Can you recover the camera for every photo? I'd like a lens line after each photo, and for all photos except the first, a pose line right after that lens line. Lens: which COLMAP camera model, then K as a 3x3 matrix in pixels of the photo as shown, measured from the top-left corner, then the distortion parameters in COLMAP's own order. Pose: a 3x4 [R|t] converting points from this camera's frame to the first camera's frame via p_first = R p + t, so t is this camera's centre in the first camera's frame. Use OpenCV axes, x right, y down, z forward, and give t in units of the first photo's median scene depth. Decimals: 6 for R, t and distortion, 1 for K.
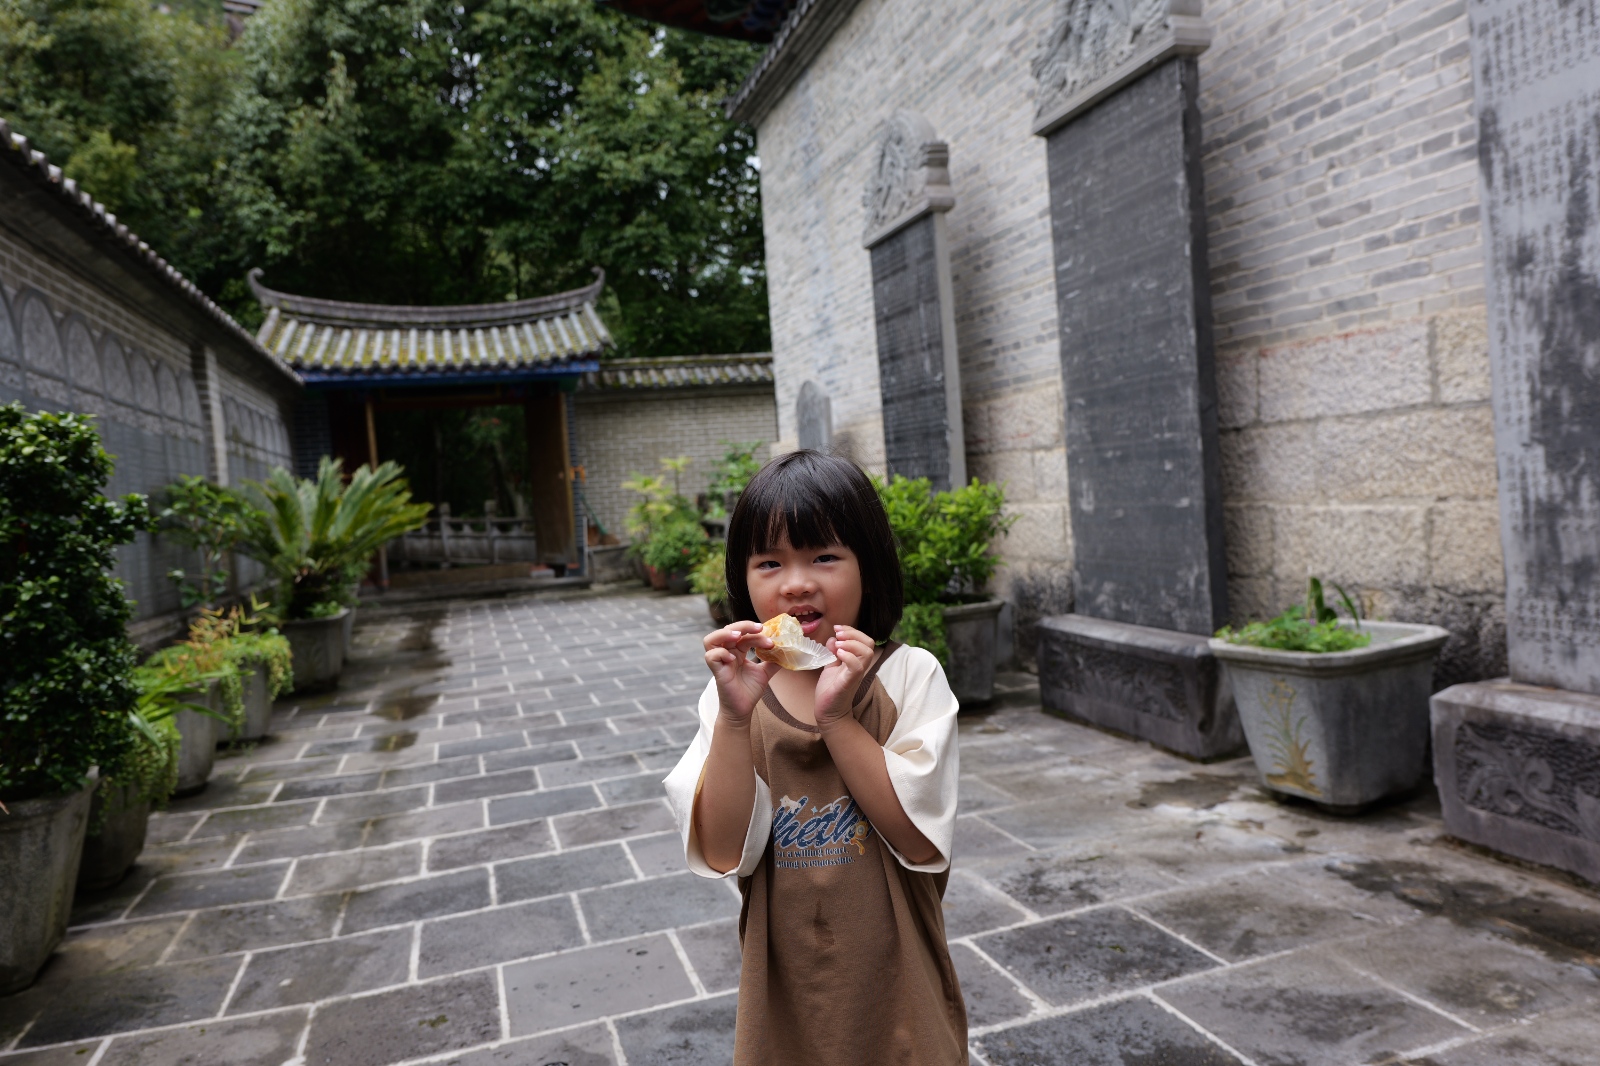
lens RADIAL K [[1153.3, 0, 800.0], [0, 1153.3, 533.0], [0, 0, 1]] dist [0.024740, 0.039165]
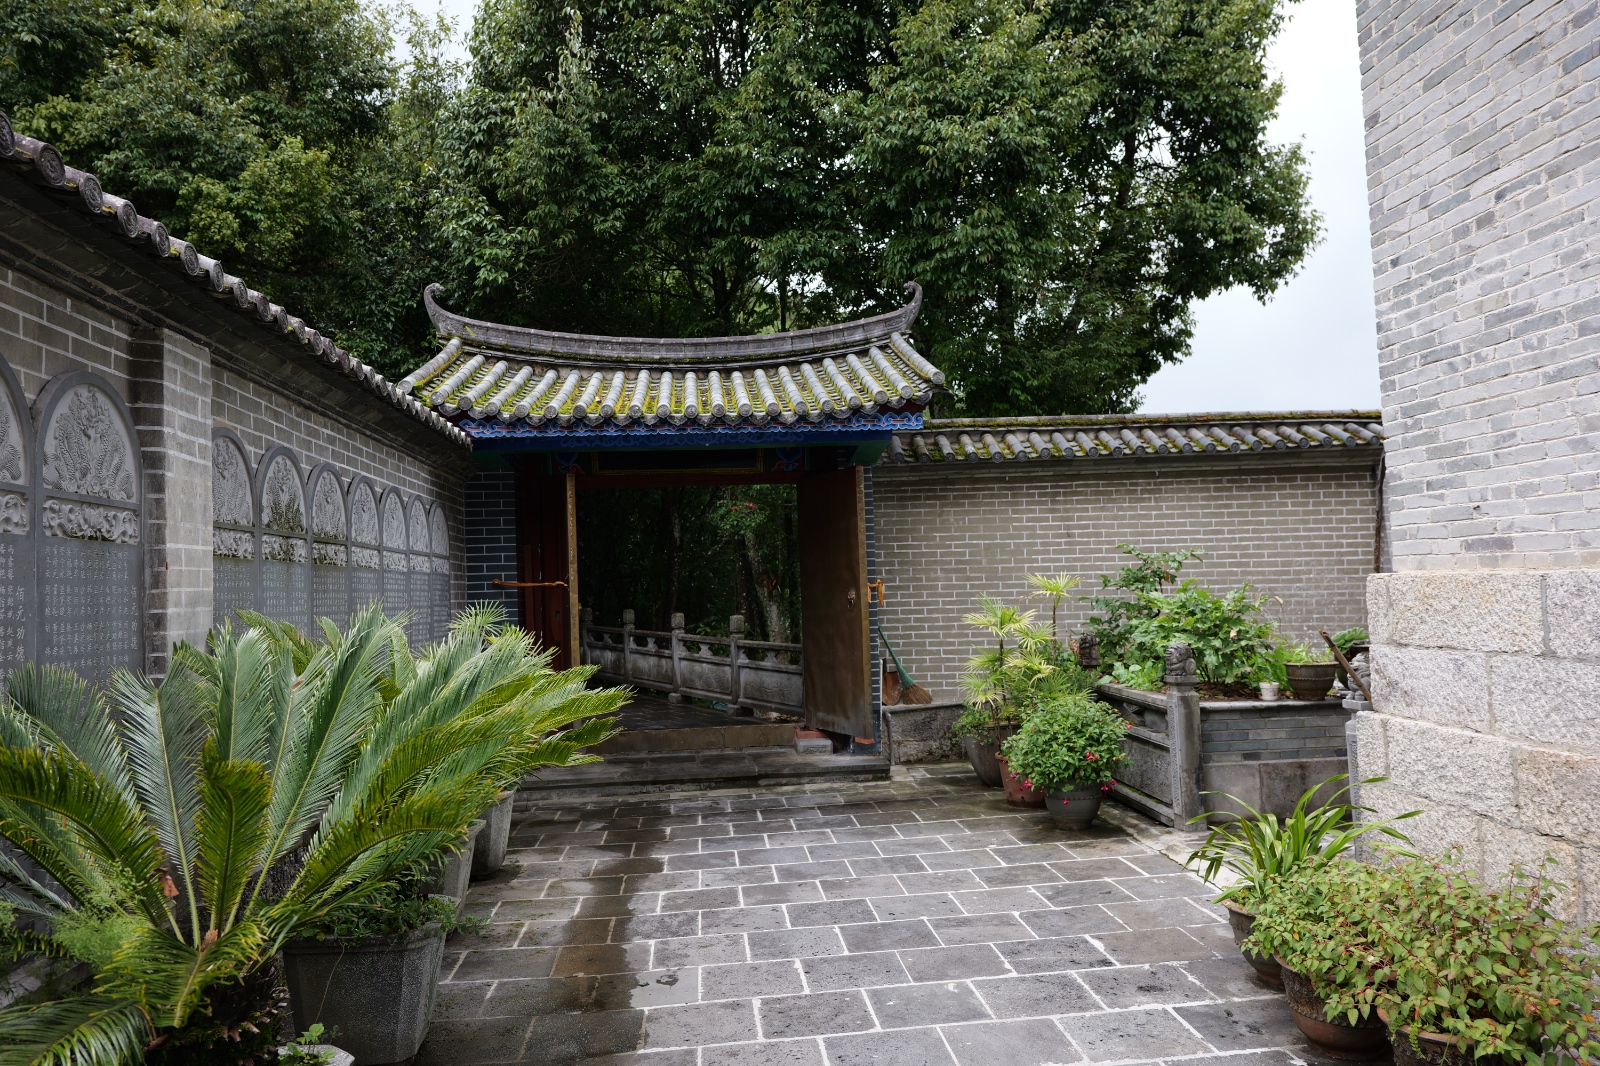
lens RADIAL K [[1153.3, 0, 800.0], [0, 1153.3, 533.0], [0, 0, 1]] dist [0.024740, 0.039165]
pose [[0.979243, 0.029070, -0.200594, -0.103358], [-0.044690, 0.996273, -0.073782, -0.033951], [0.197701, 0.081215, 0.976892, 0.355594]]
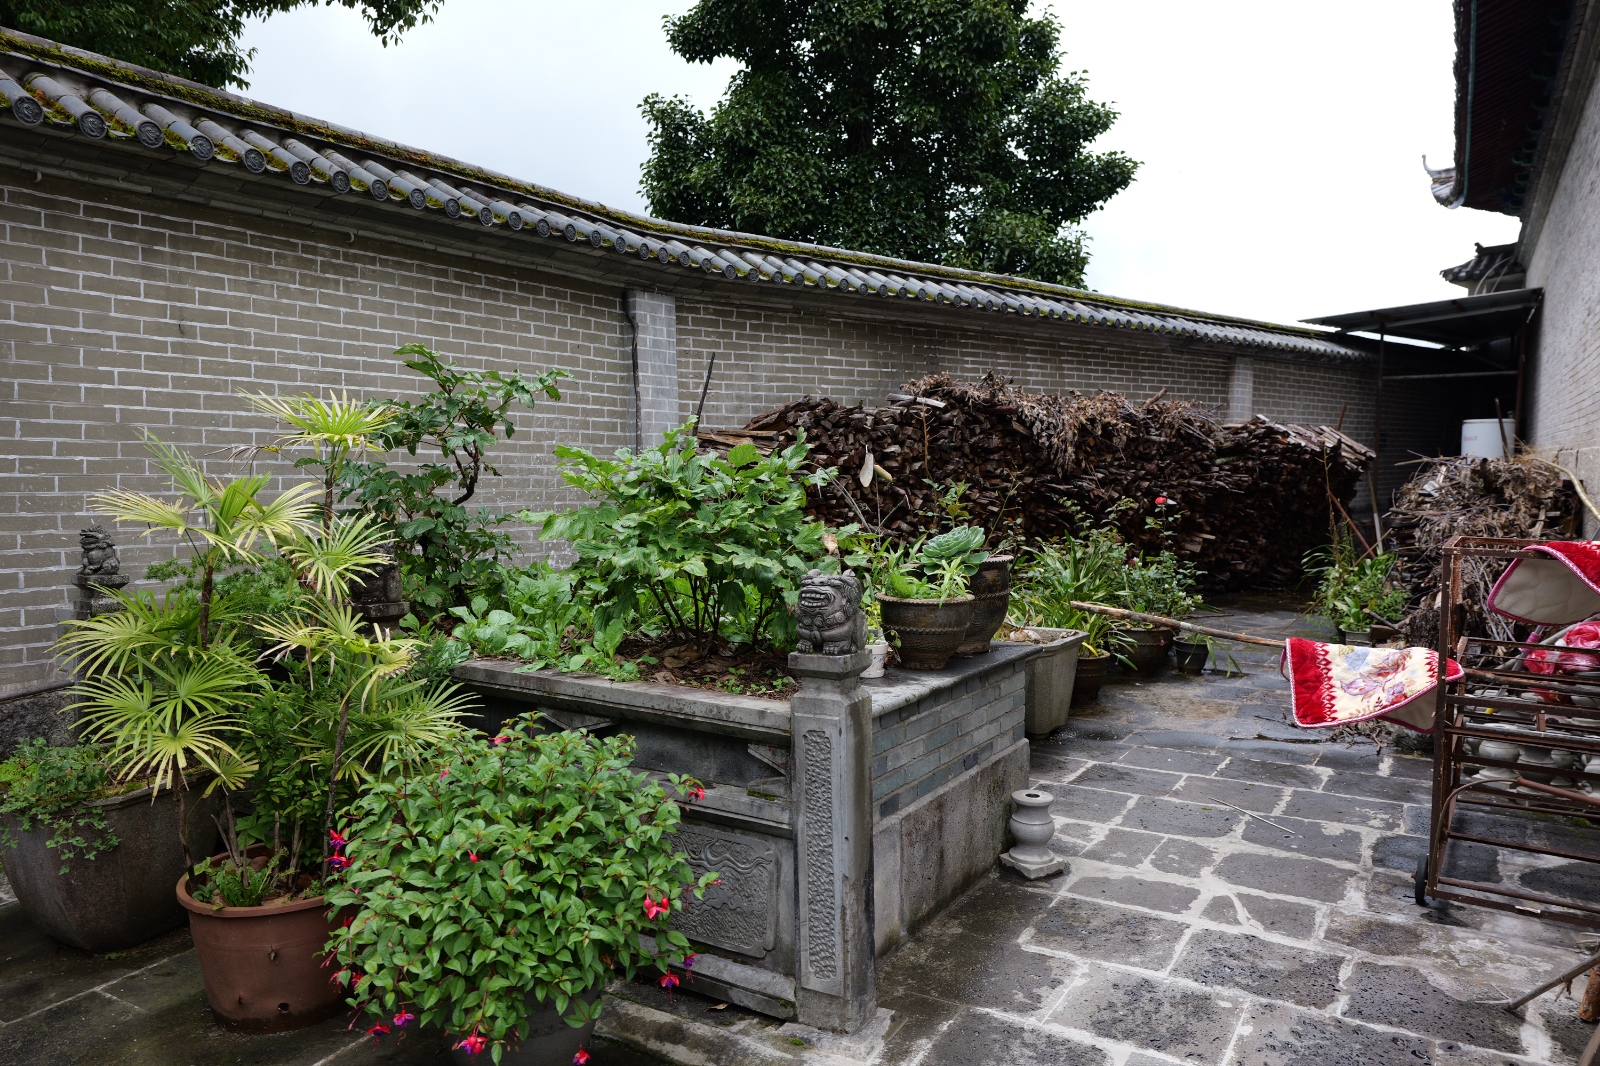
lens RADIAL K [[1119.8, 0, 800.0], [0, 1119.8, 533.0], [0, 0, 1]] dist [0.011901, 0.000659]
pose [[0.731039, 0.033249, 0.681525, -0.168043], [-0.032655, 0.999372, -0.013728, -0.034518], [-0.681554, -0.012219, 0.731666, 0.687037]]
